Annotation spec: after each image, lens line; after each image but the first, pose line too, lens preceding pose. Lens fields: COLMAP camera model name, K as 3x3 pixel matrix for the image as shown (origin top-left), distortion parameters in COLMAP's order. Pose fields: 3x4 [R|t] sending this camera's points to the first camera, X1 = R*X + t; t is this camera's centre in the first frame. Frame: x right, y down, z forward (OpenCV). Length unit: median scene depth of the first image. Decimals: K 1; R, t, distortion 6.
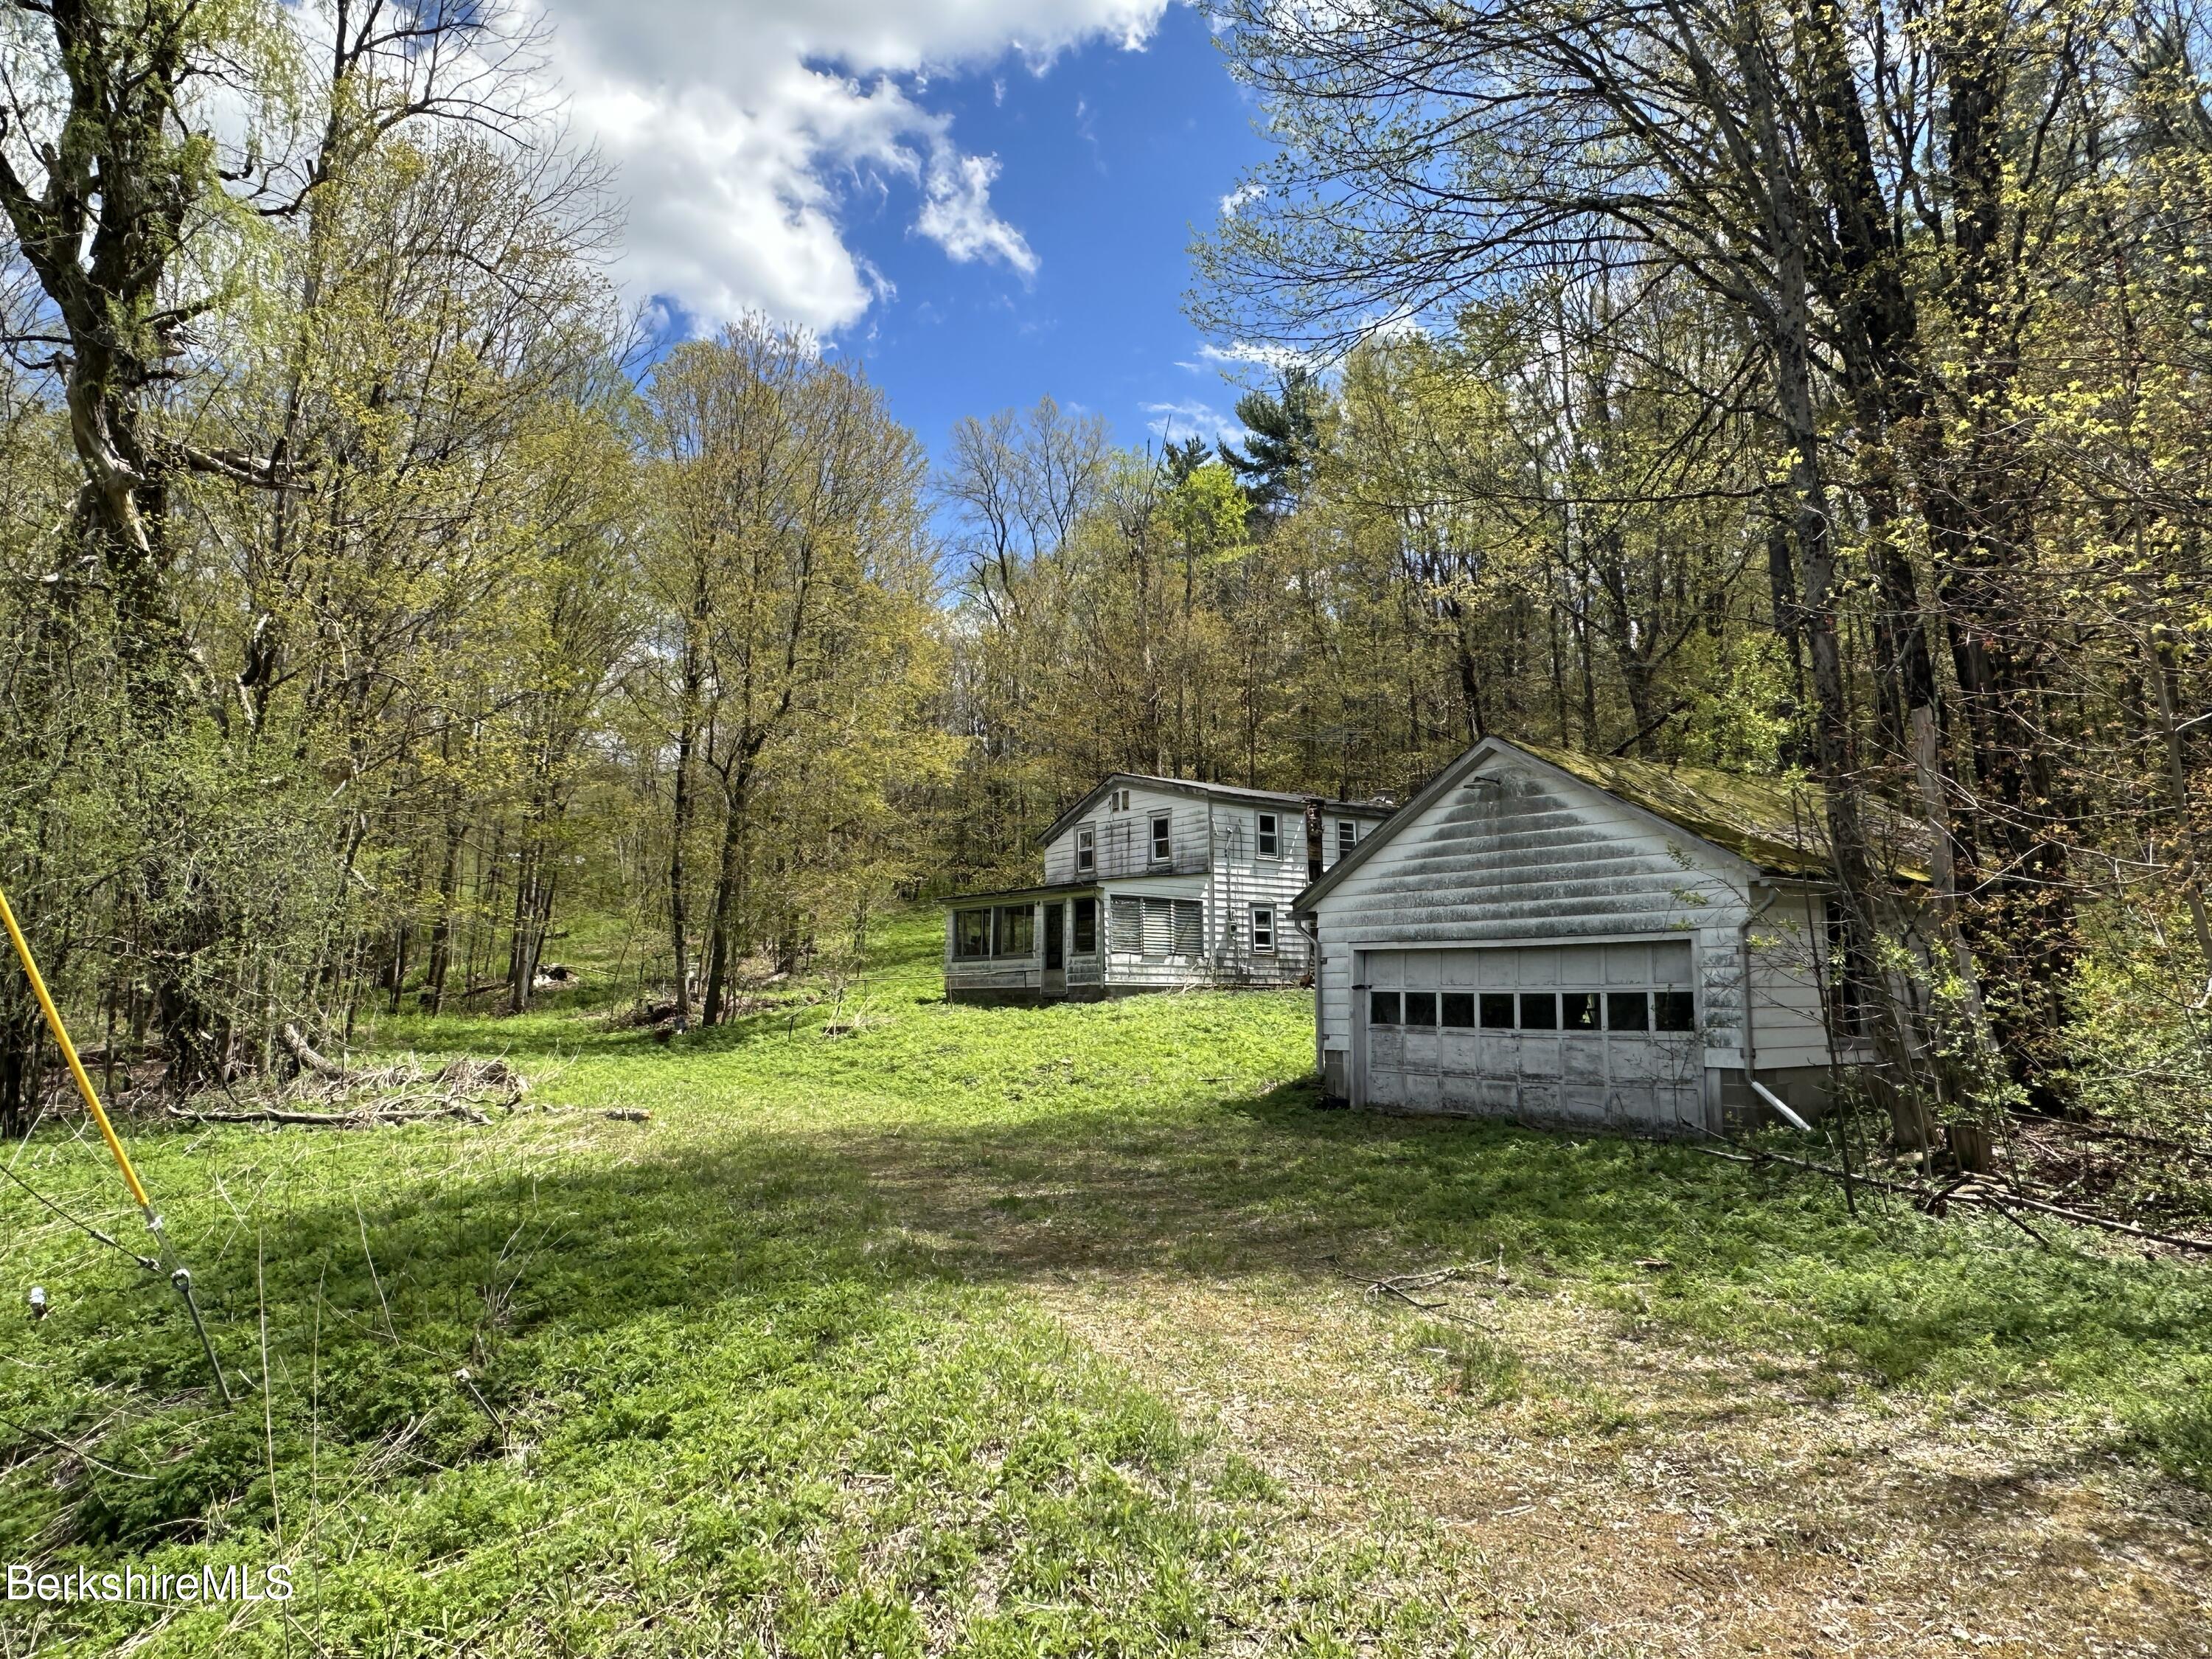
lens RADIAL K [[1416.1, 0, 1111.9], [0, 1416.1, 849.8], [0, 0, 1]] dist [0.062127, 0.001767]
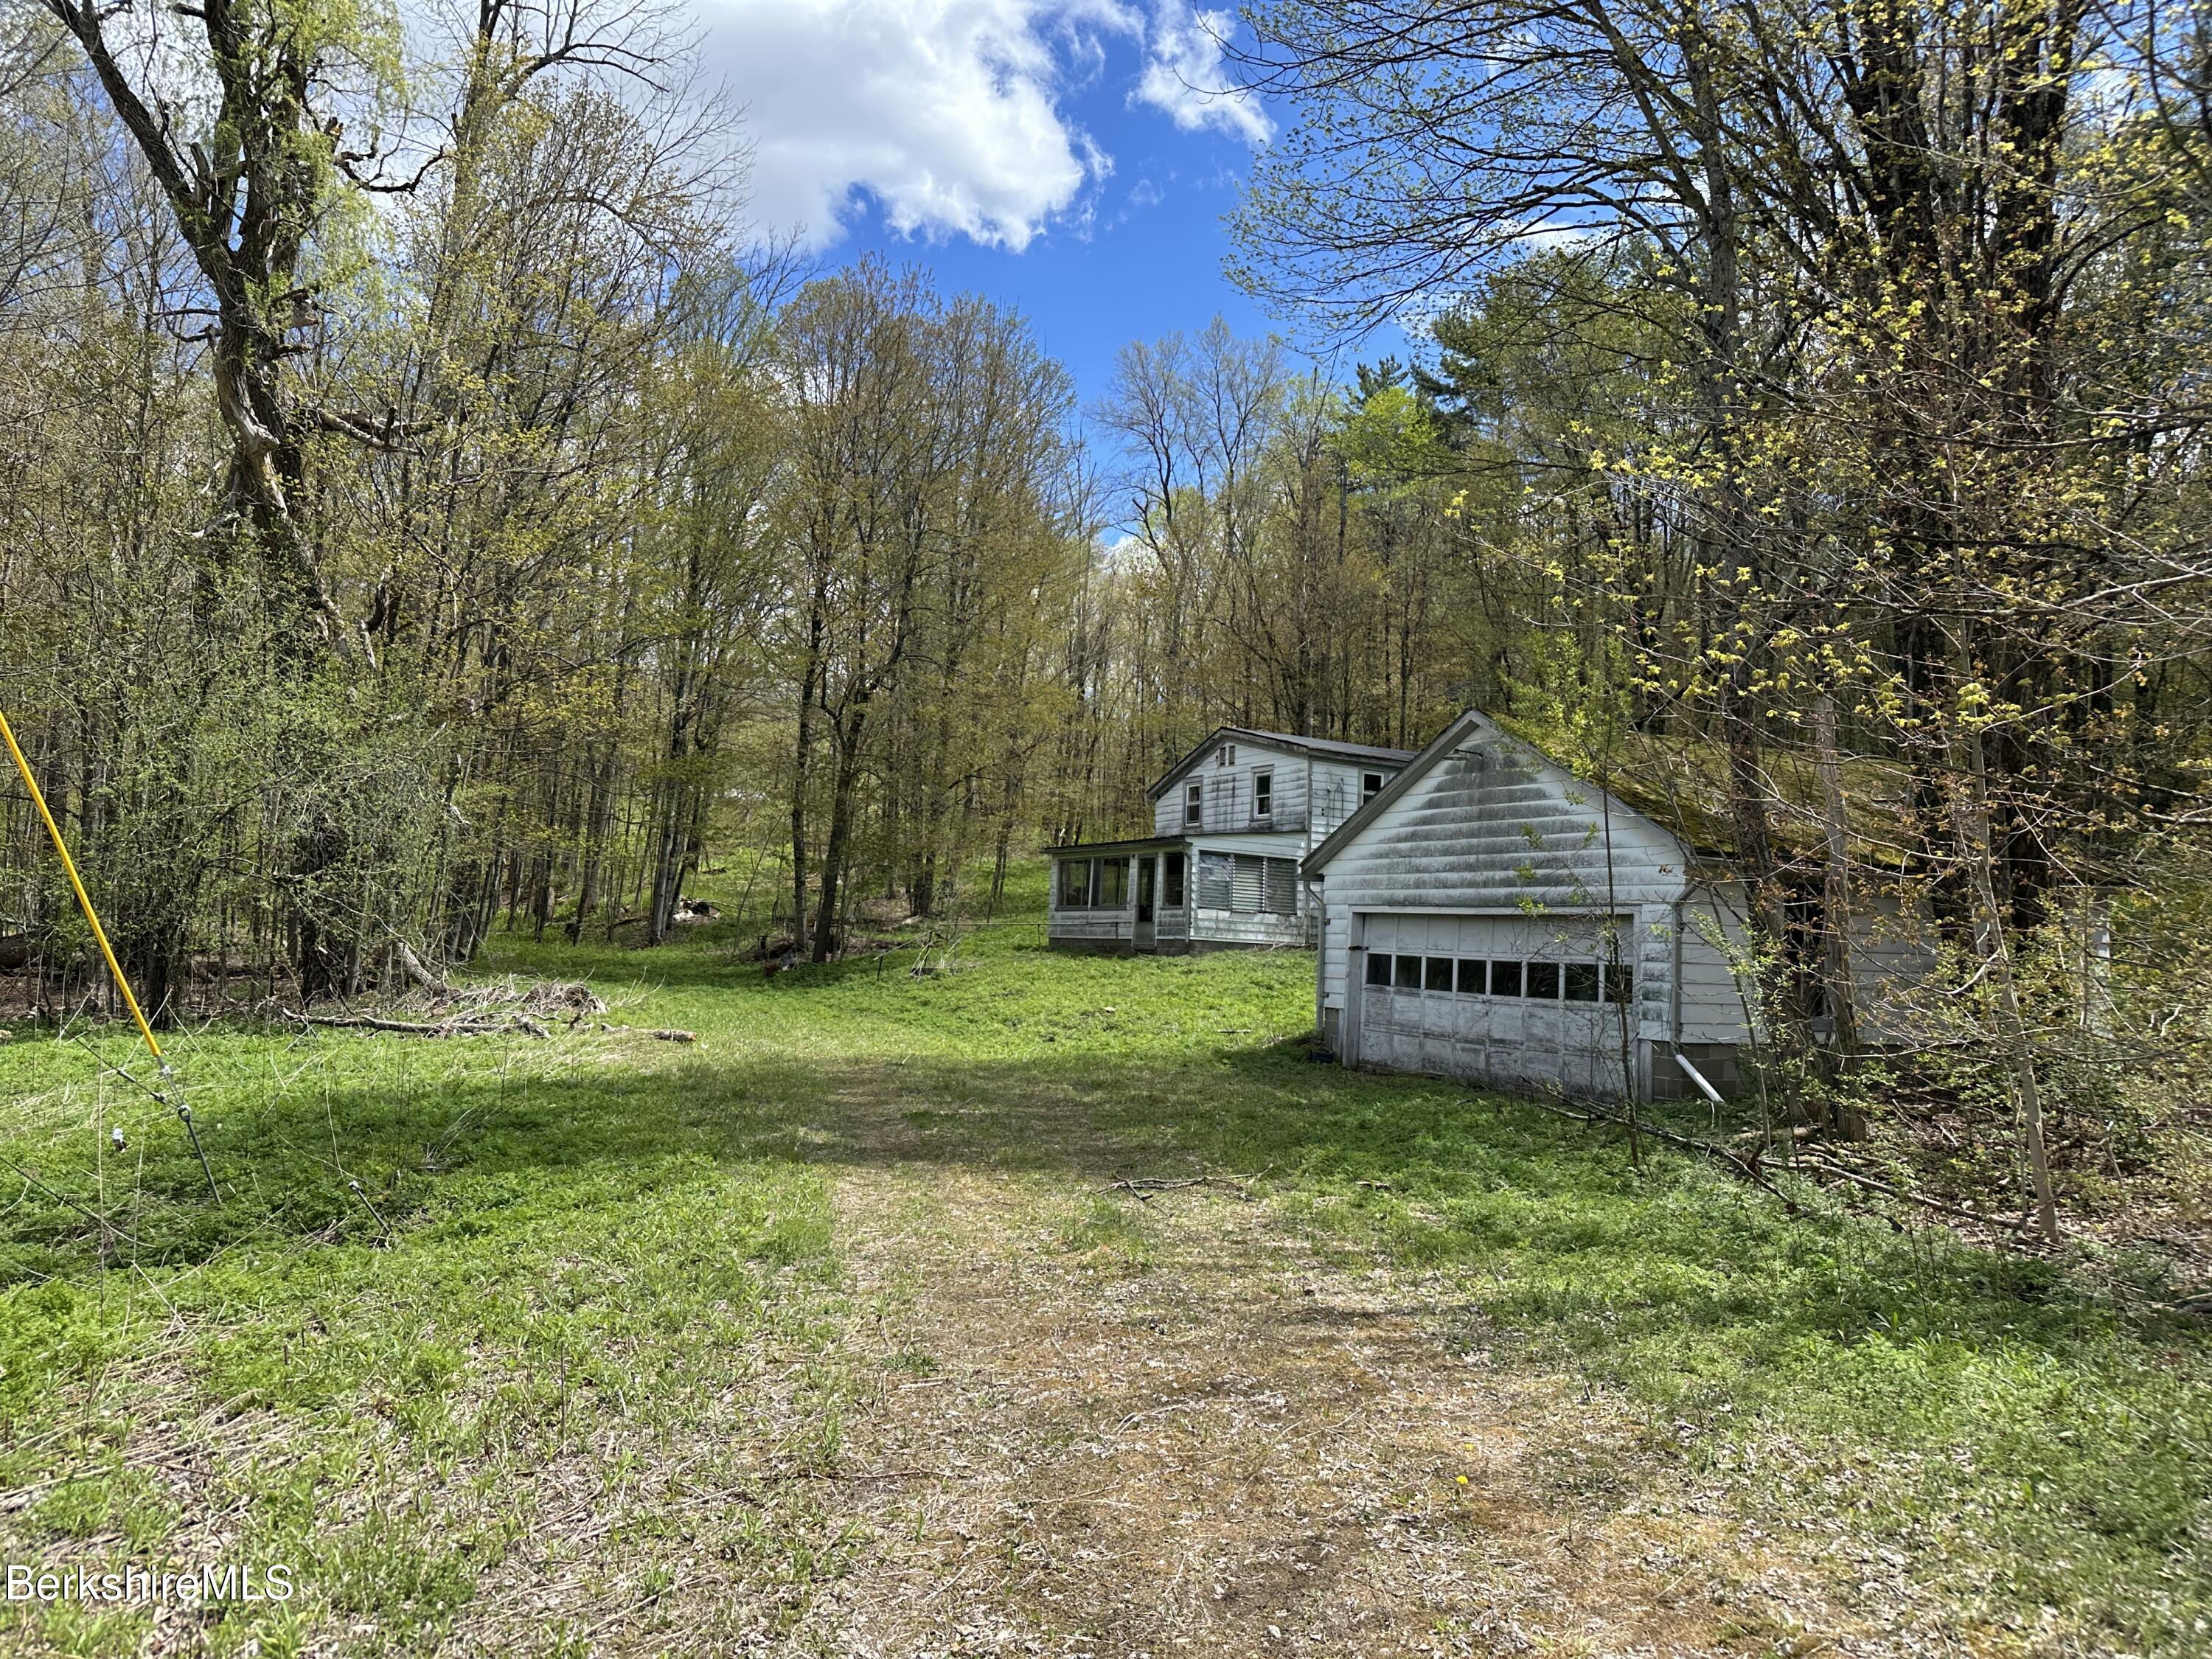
lens RADIAL K [[1525.2, 0, 1106.0], [0, 1525.2, 829.5], [0, 0, 1]] dist [0.274350, -0.230669]
pose [[0.989372, 0.031363, -0.141984, 0.086919], [-0.028257, 0.999316, 0.023845, -0.006770], [0.142635, -0.019580, 0.989582, -0.079761]]
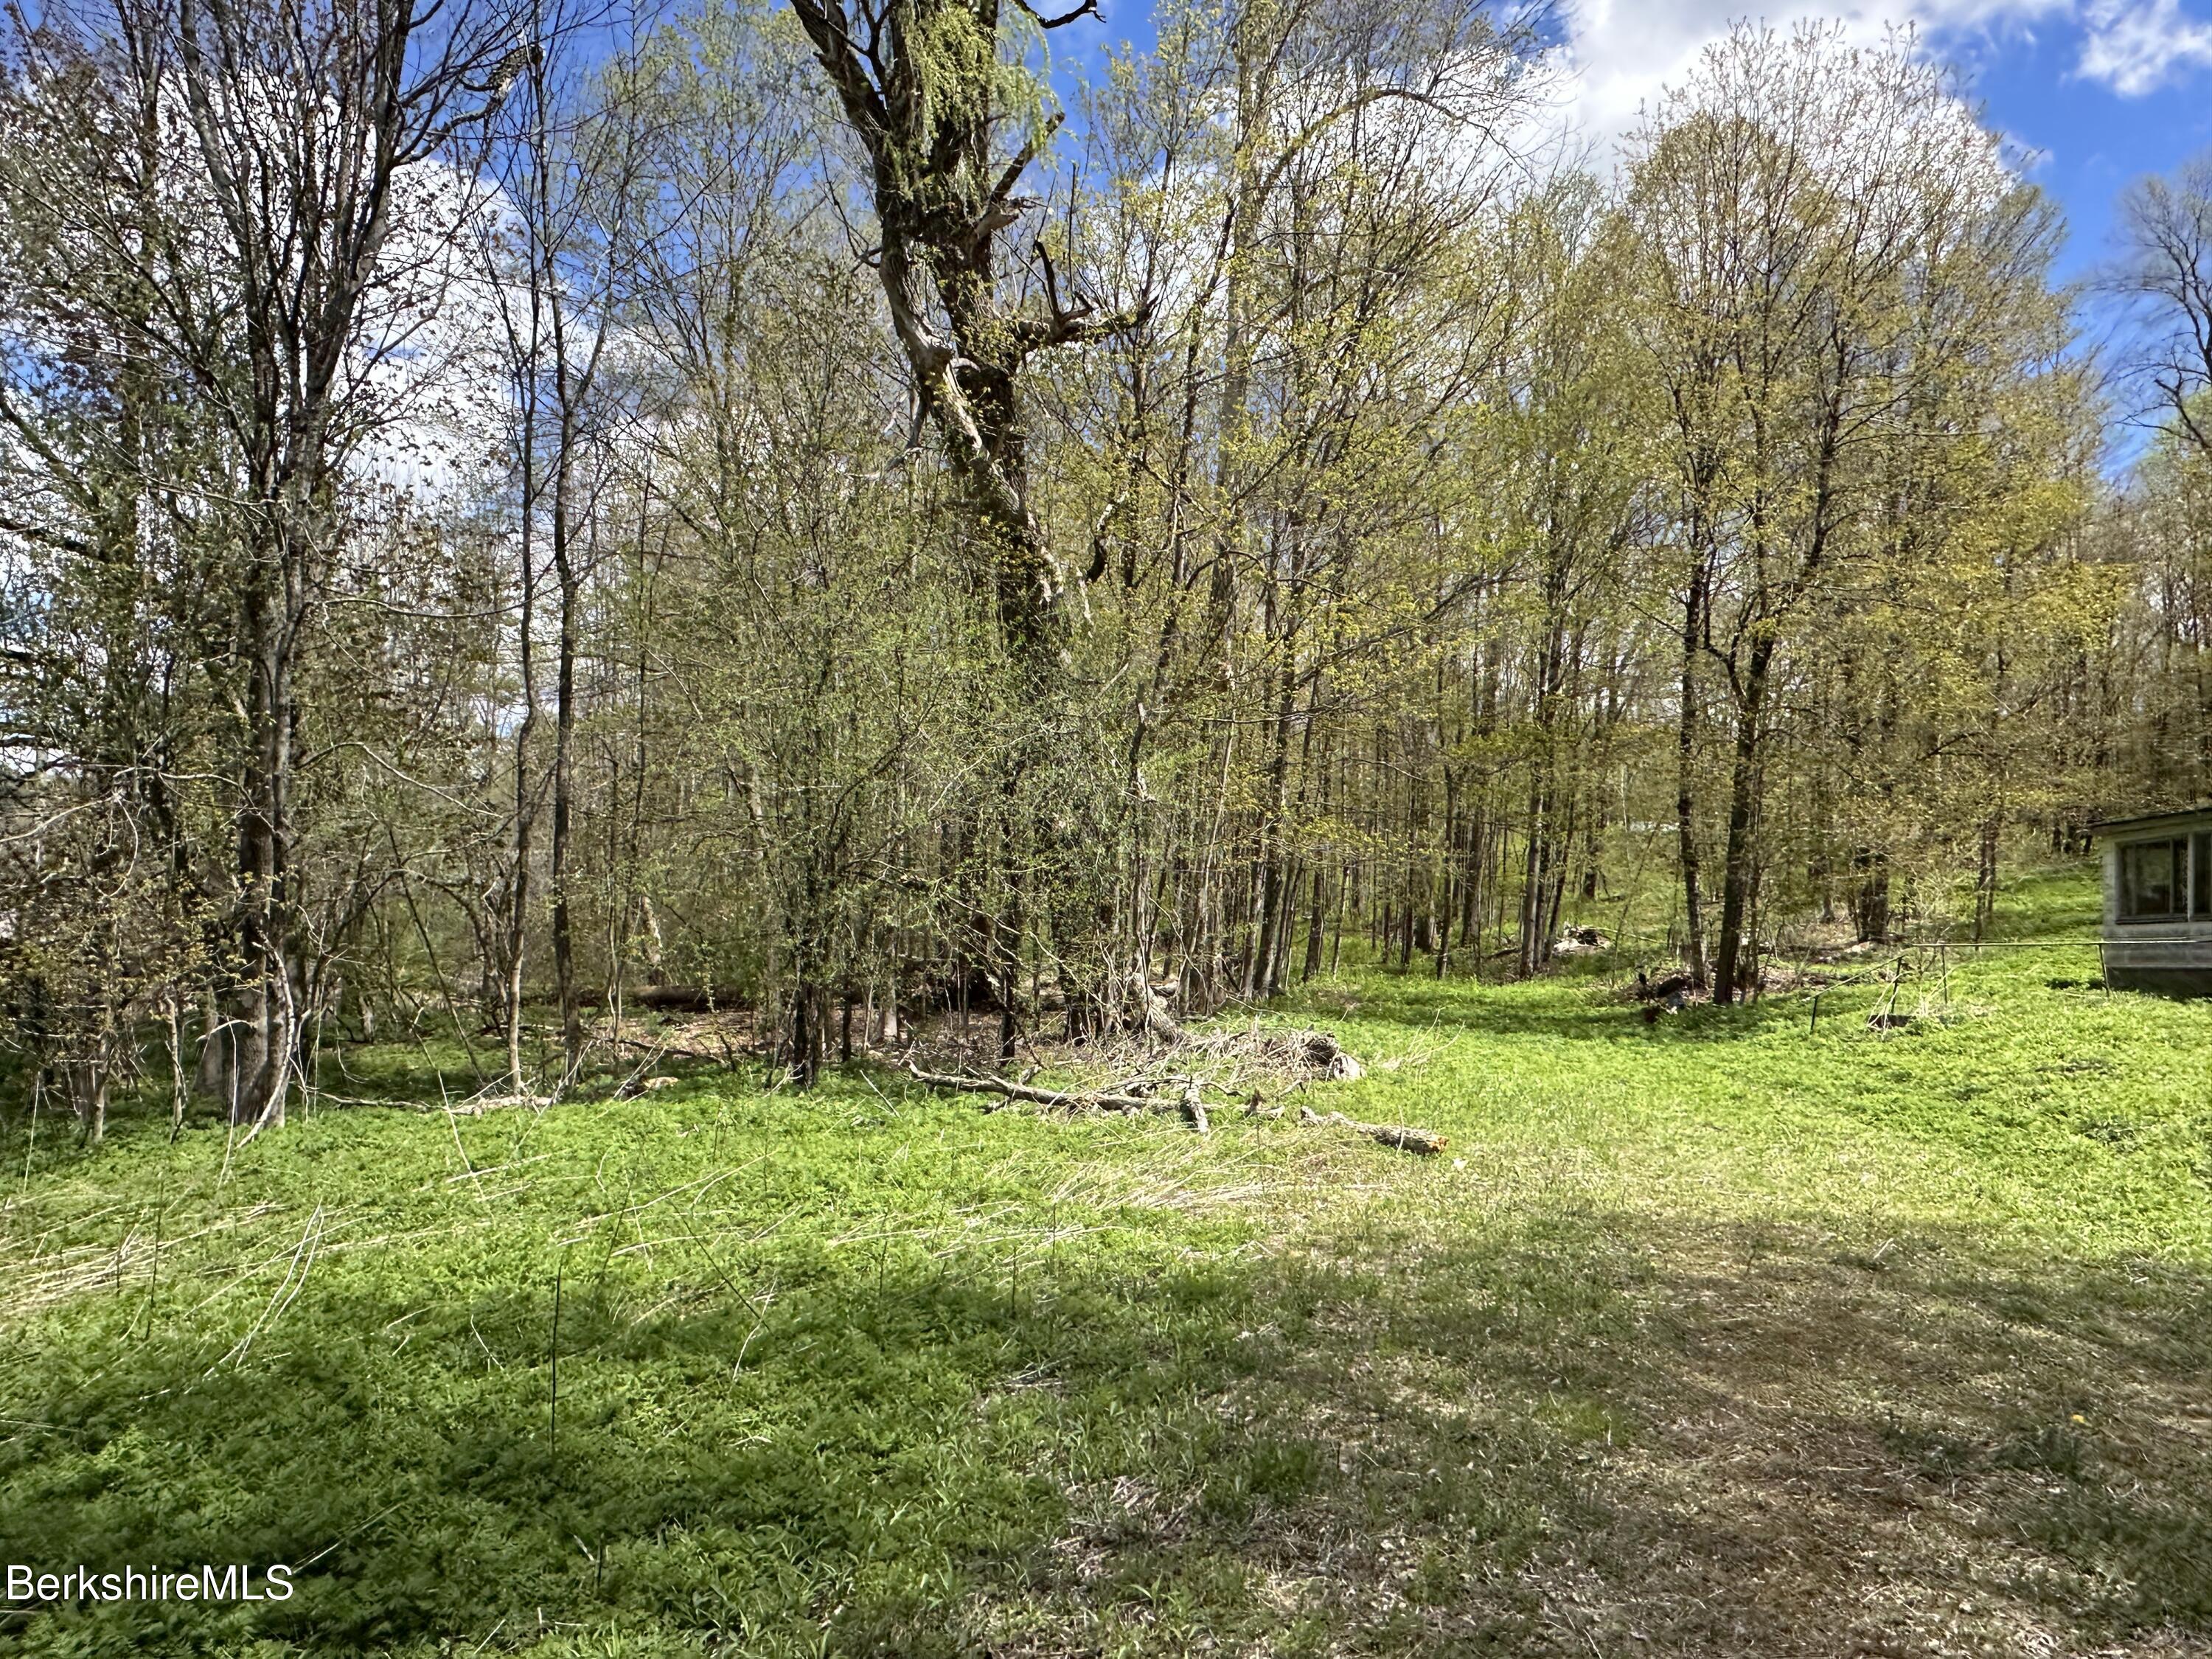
lens RADIAL K [[1430.4, 0, 1097.0], [0, 1430.4, 834.9], [0, 0, 1]] dist [-0.003719, 0.002851]
pose [[0.728982, -0.030369, -0.683859, -0.008306], [0.036262, 0.999326, -0.005723, 0.030004], [0.683571, -0.020626, 0.729592, 0.257612]]
